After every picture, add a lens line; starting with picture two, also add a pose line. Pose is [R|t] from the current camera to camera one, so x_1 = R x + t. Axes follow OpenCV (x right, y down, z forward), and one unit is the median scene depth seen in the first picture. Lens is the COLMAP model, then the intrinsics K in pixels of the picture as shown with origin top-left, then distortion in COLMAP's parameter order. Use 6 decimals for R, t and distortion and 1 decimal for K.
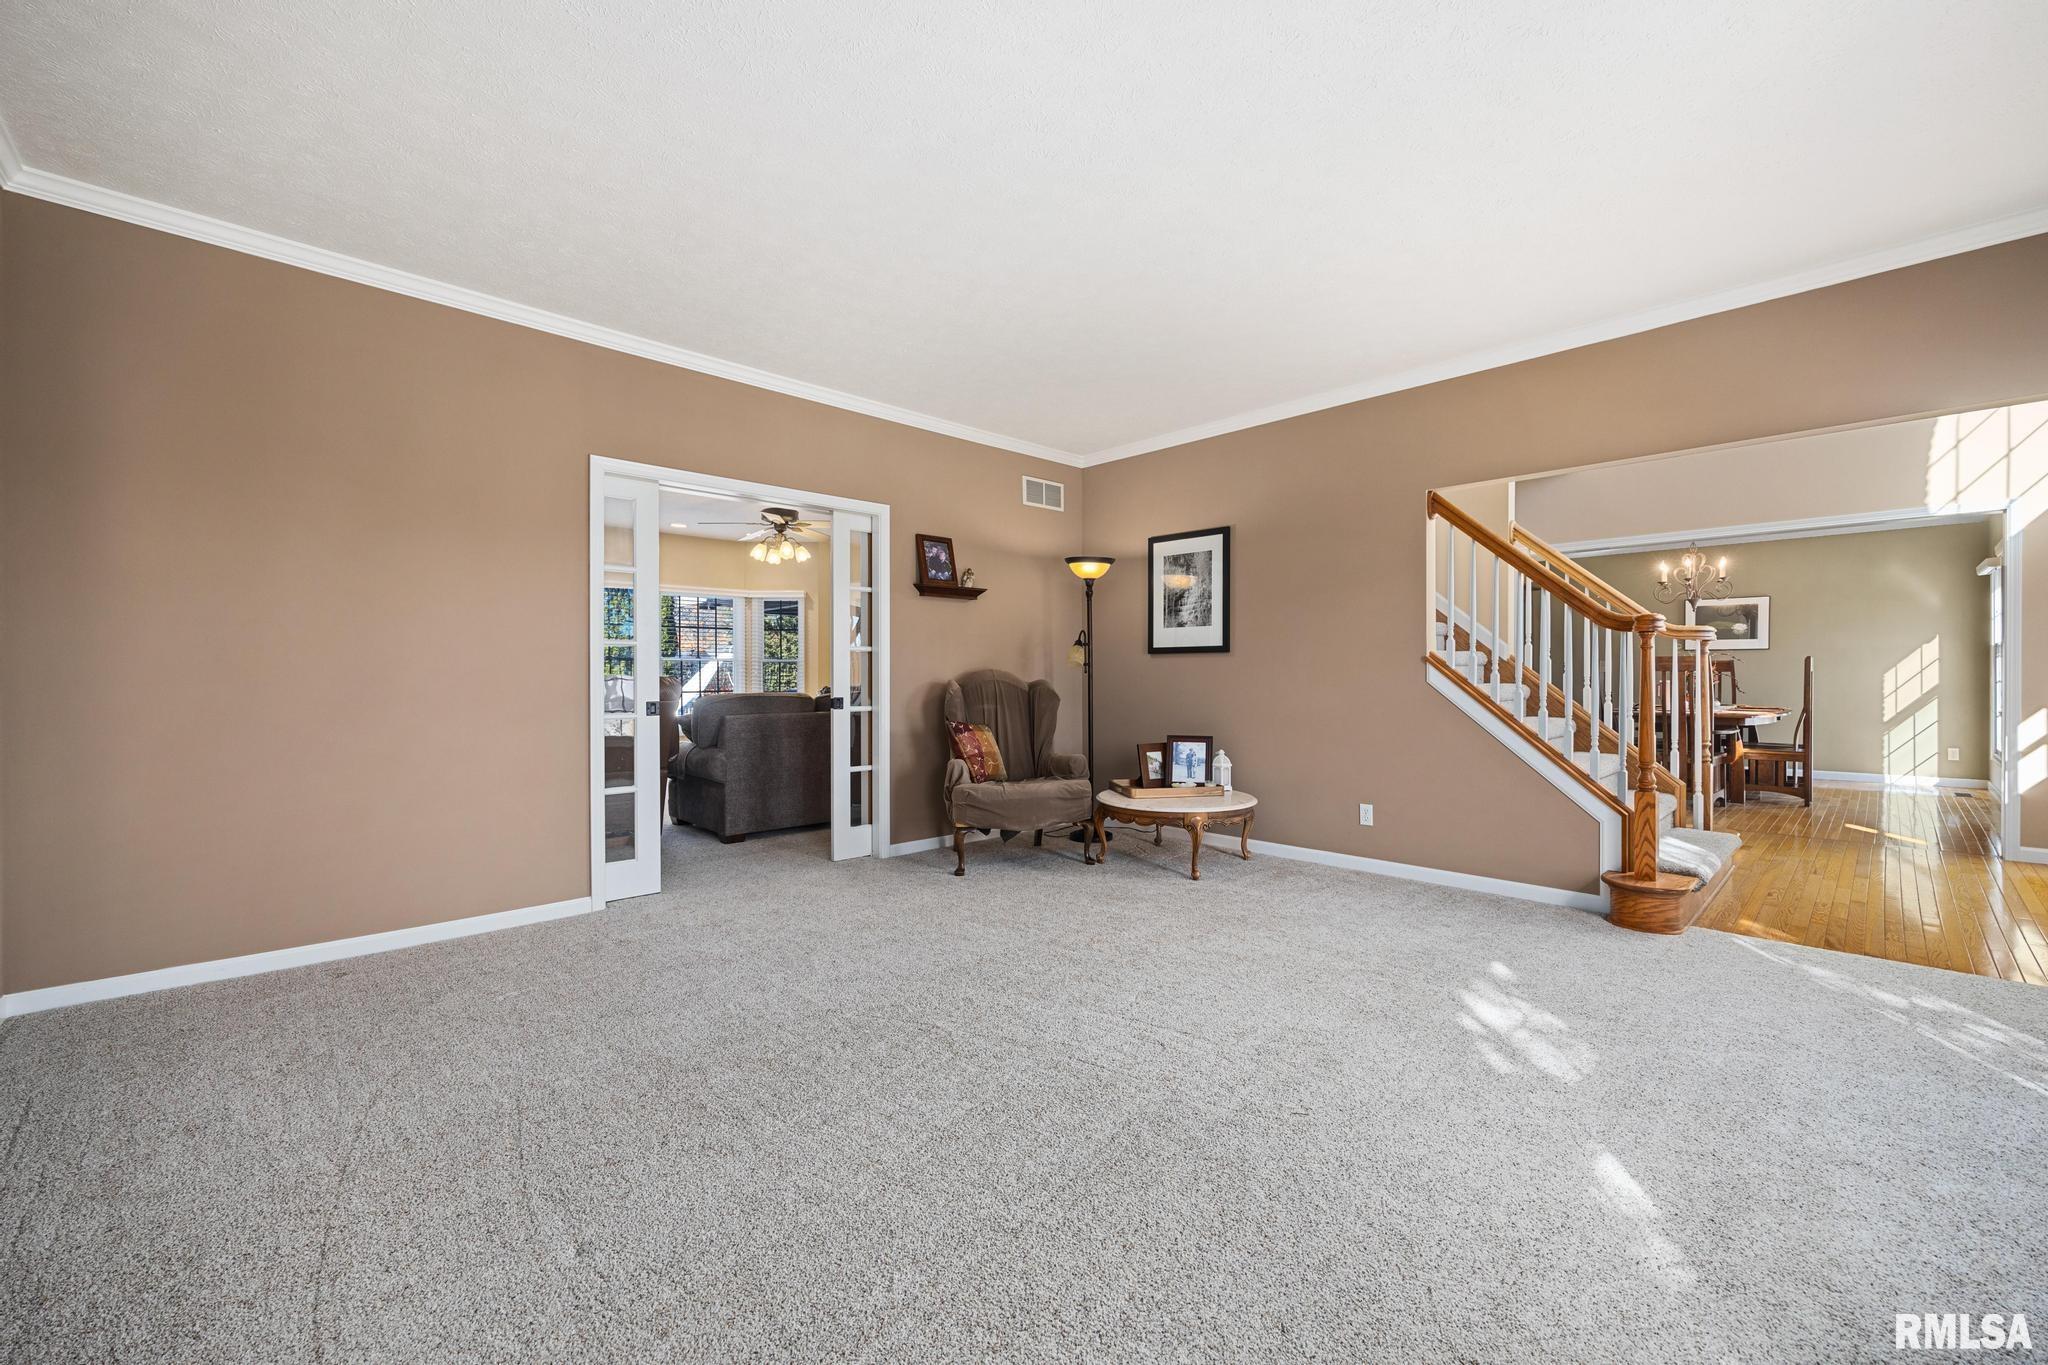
lens RADIAL K [[815.6, 0, 1042.8], [0, 815.6, 681.1], [0, 0, 1]] dist [0.000382, 0.000029]
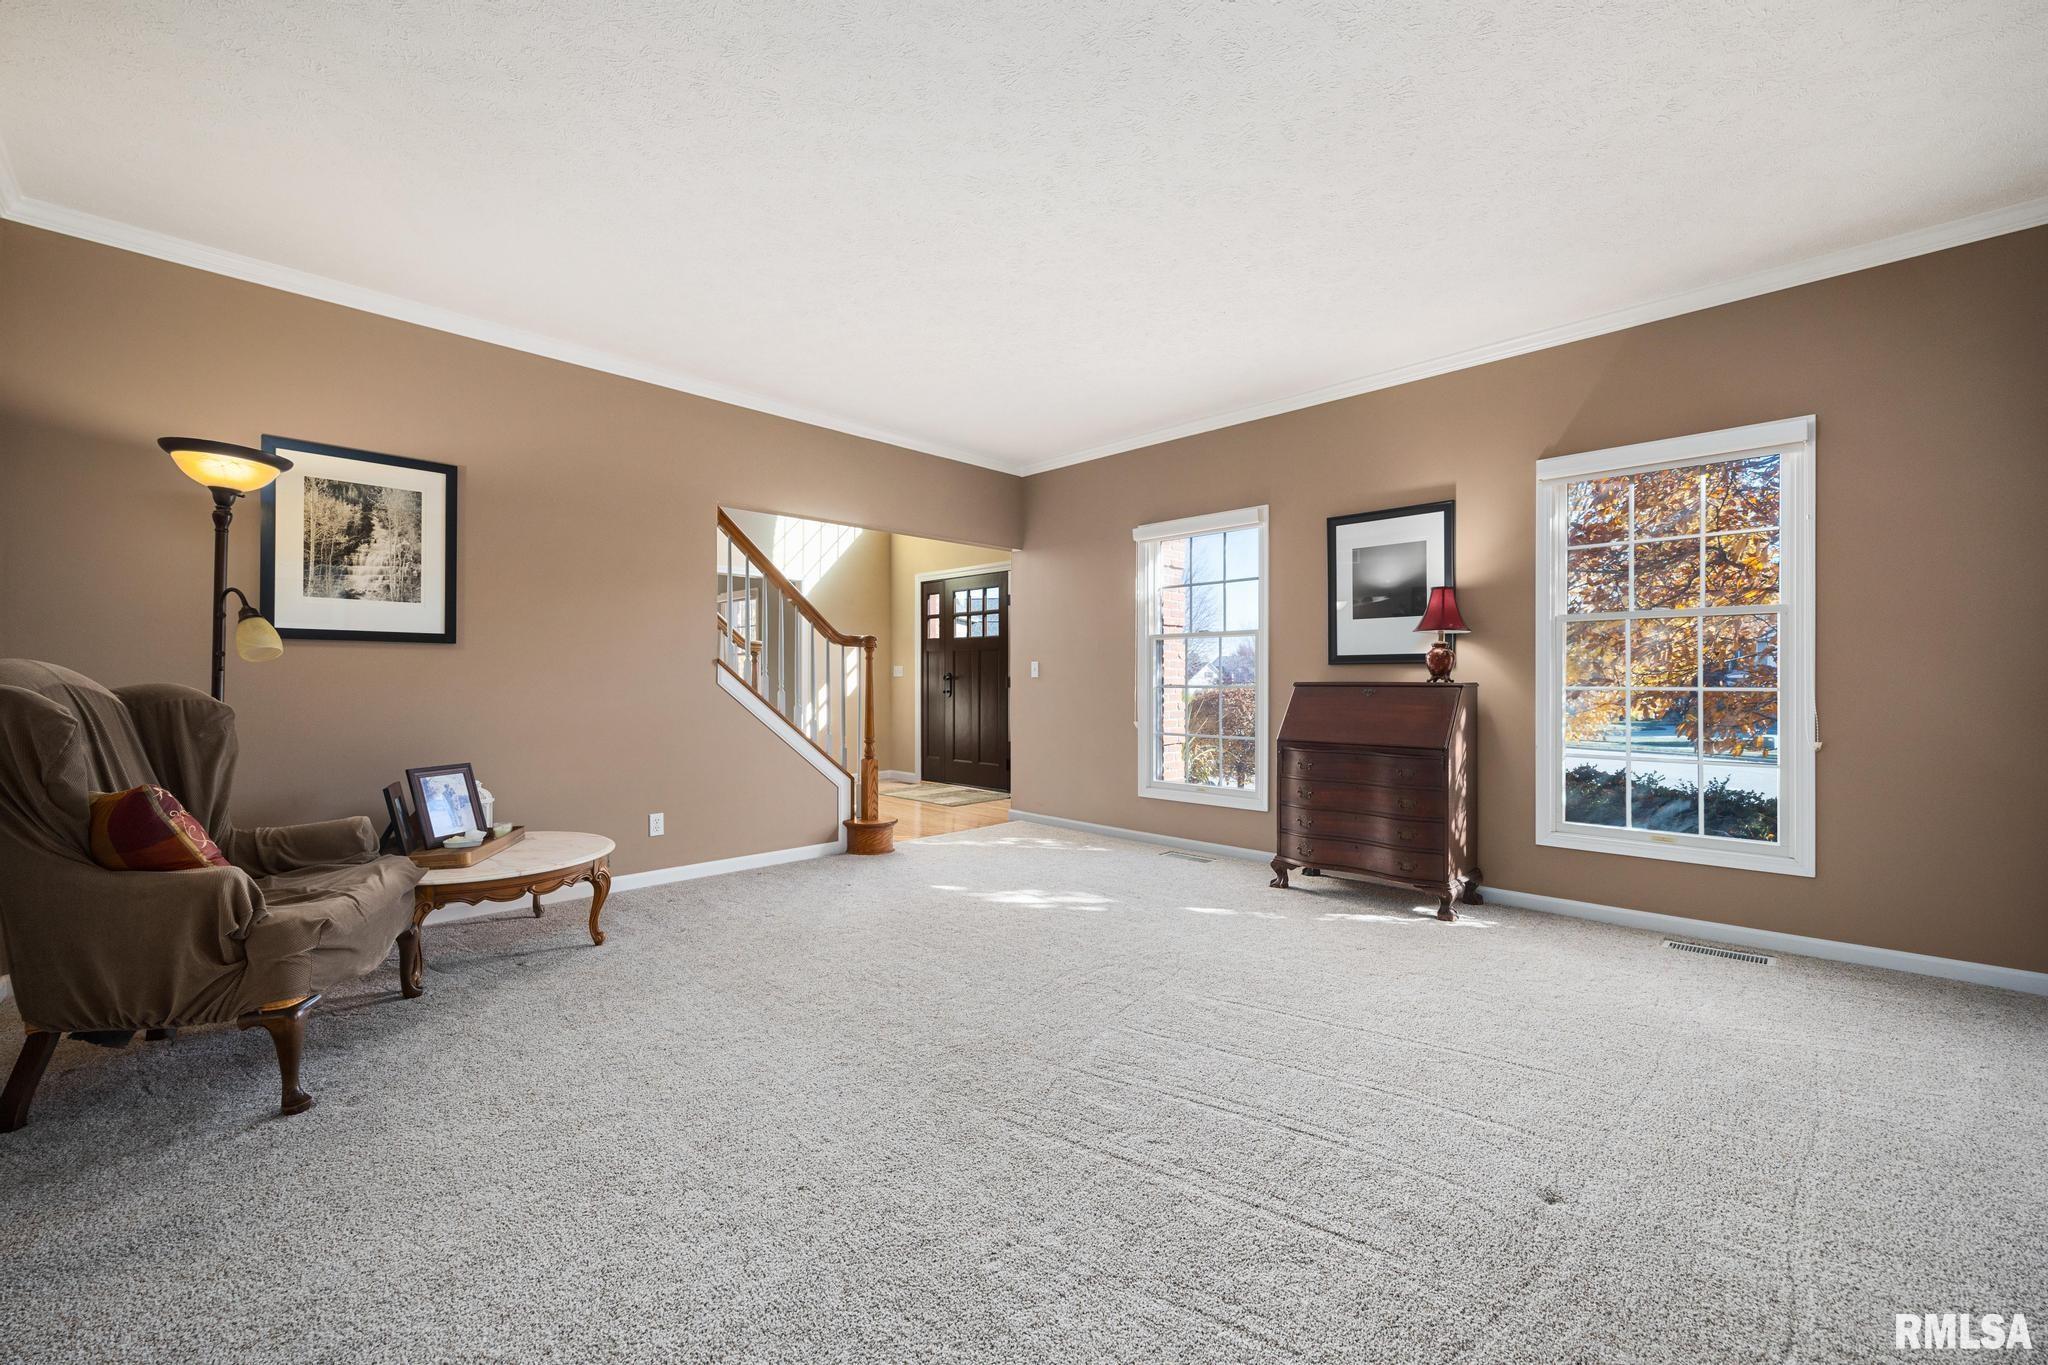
lens RADIAL K [[819.0, 0, 1056.3], [0, 819.0, 668.7], [0, 0, 1]] dist [-0.000515, -0.000083]
pose [[-0.029952, 0.011990, 0.999479, -0.514095], [0.003357, 0.999924, -0.011895, -0.003167], [-0.999546, 0.002999, -0.029990, 0.514240]]
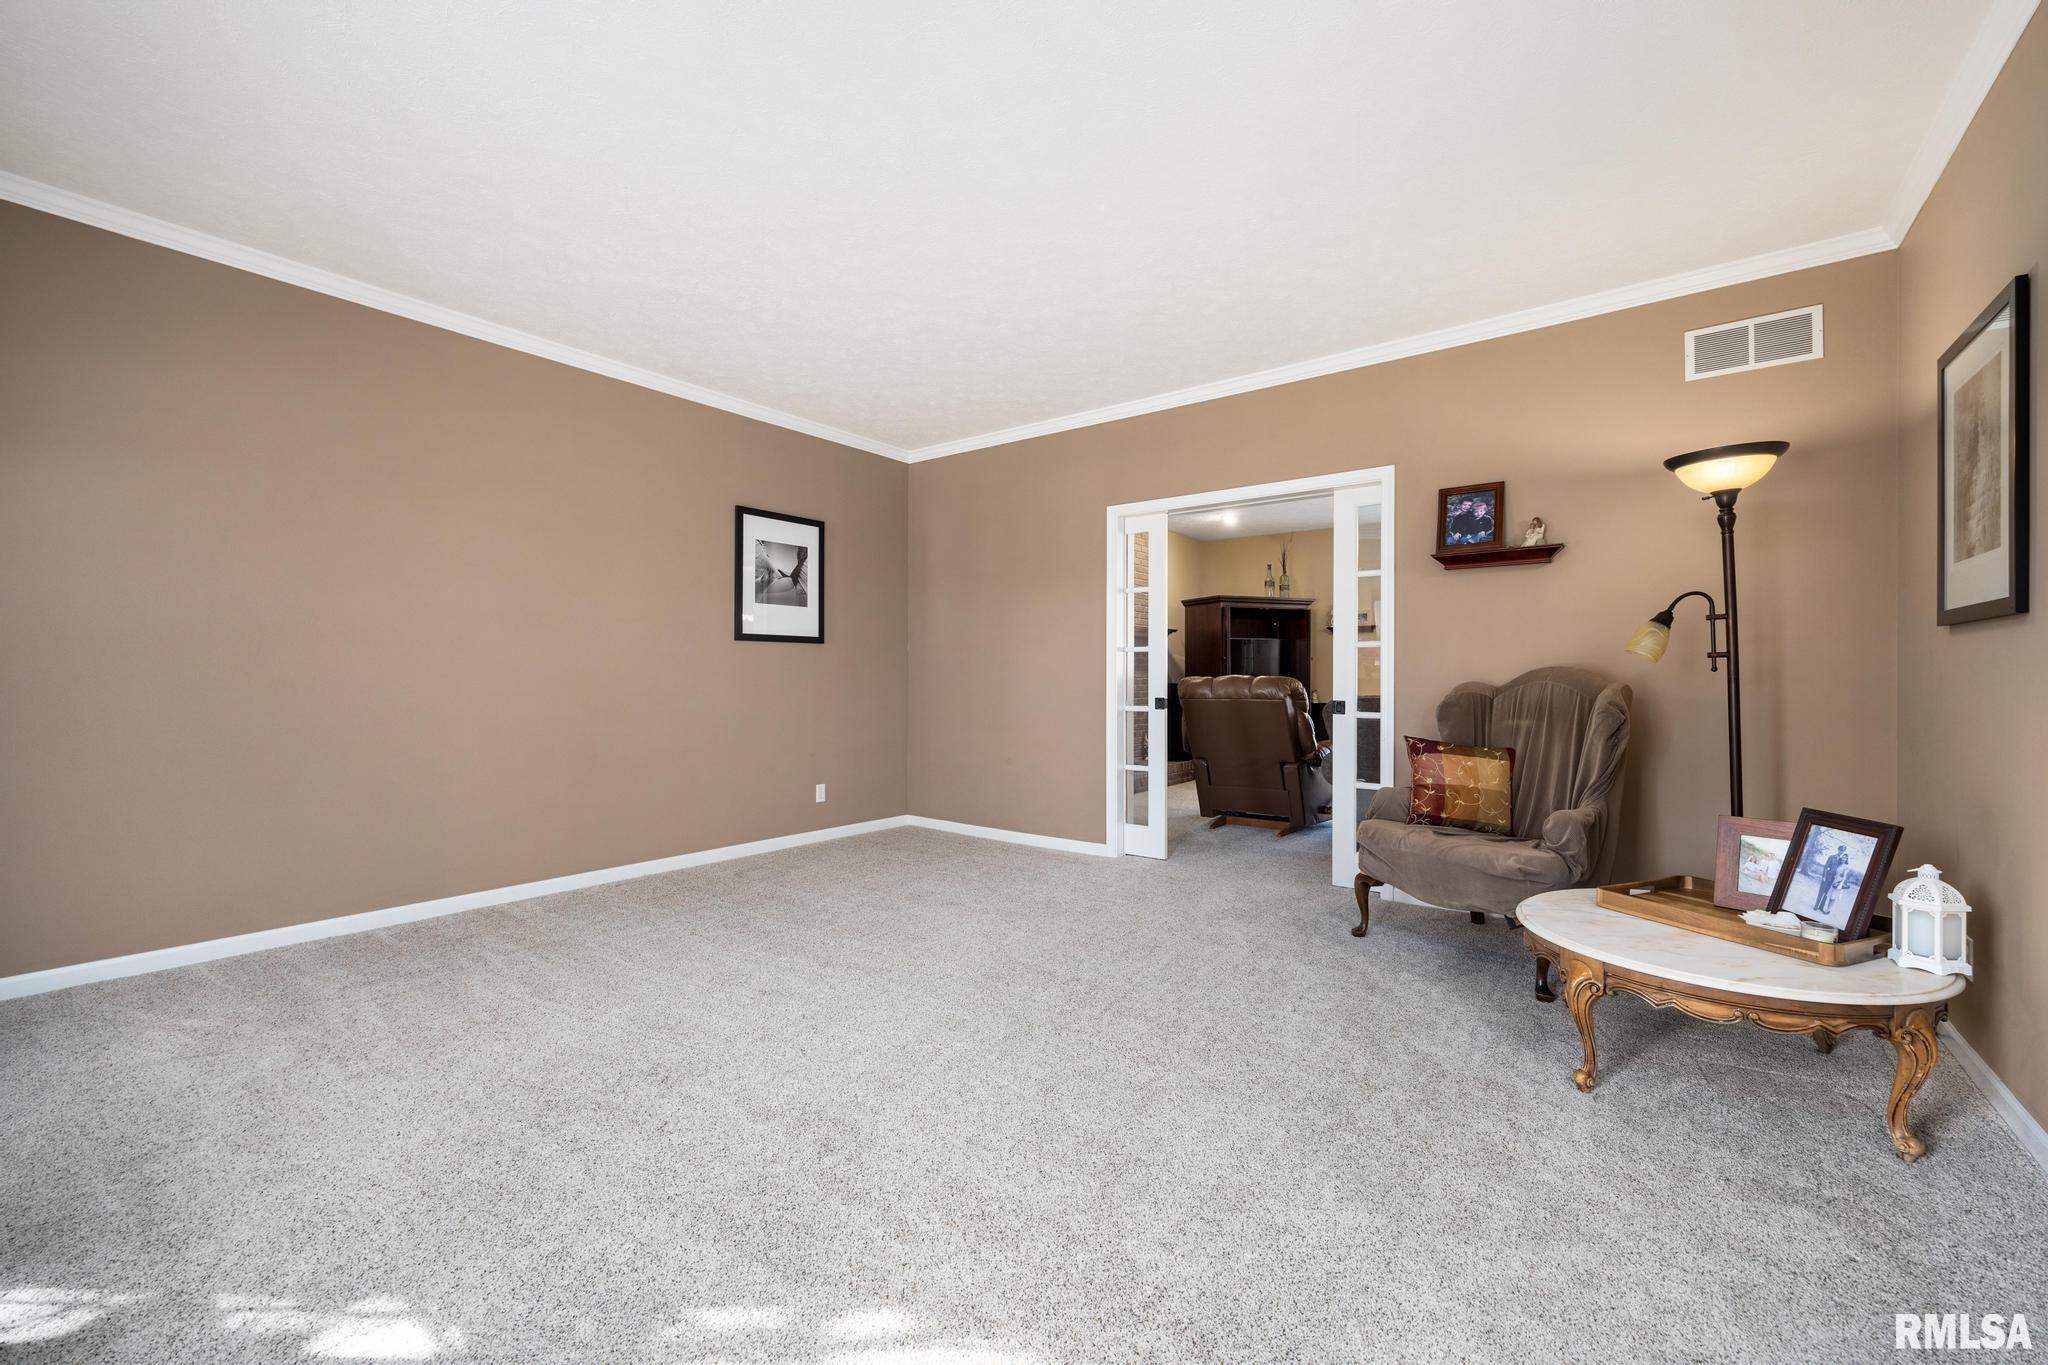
lens RADIAL K [[815.6, 0, 1042.8], [0, 815.6, 681.1], [0, 0, 1]] dist [0.000382, 0.000029]
pose [[0.160123, 0.004269, -0.987088, 0.537849], [-0.011867, 0.999927, 0.002399, 0.000180], [0.987026, 0.011330, 0.160162, 0.516486]]
